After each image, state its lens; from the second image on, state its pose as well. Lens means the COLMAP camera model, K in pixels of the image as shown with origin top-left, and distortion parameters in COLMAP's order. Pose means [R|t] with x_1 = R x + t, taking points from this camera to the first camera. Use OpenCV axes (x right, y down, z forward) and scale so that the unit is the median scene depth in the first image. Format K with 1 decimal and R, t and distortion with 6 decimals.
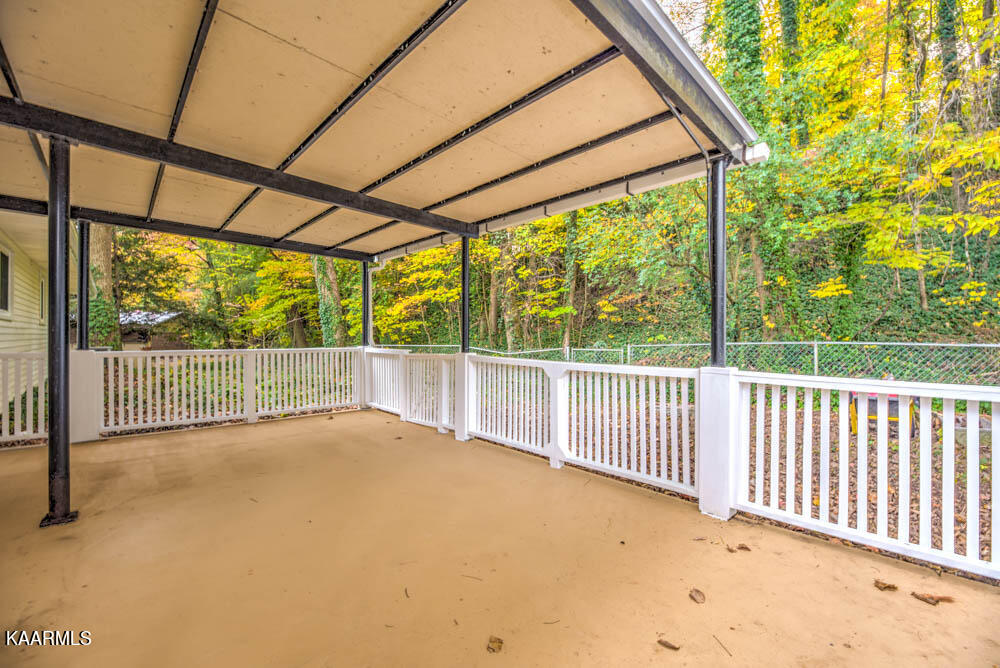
lens RADIAL K [[410.1, 0, 501.7], [0, 410.1, 334.1], [0, 0, 1]] dist [0.004730, 0.000015]
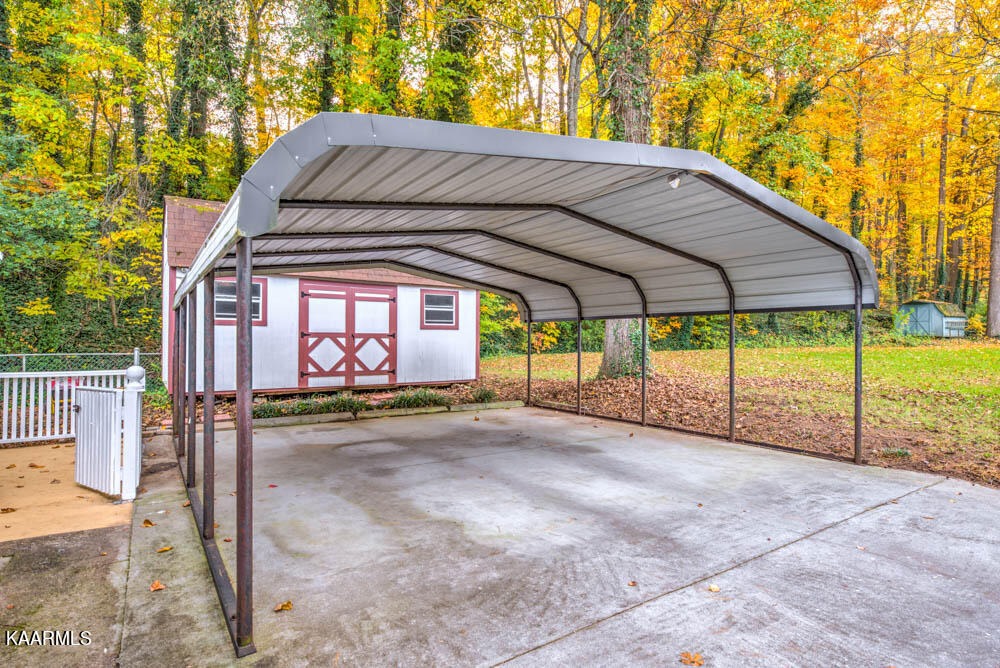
lens RADIAL K [[524.7, 0, 503.0], [0, 524.7, 332.9], [0, 0, 1]] dist [0.005157, 0.000711]
pose [[0.173434, 0.017699, 0.984686, -0.393099], [-0.002501, 0.999843, -0.017531, -0.014968], [-0.984842, 0.000578, 0.173451, -0.496546]]
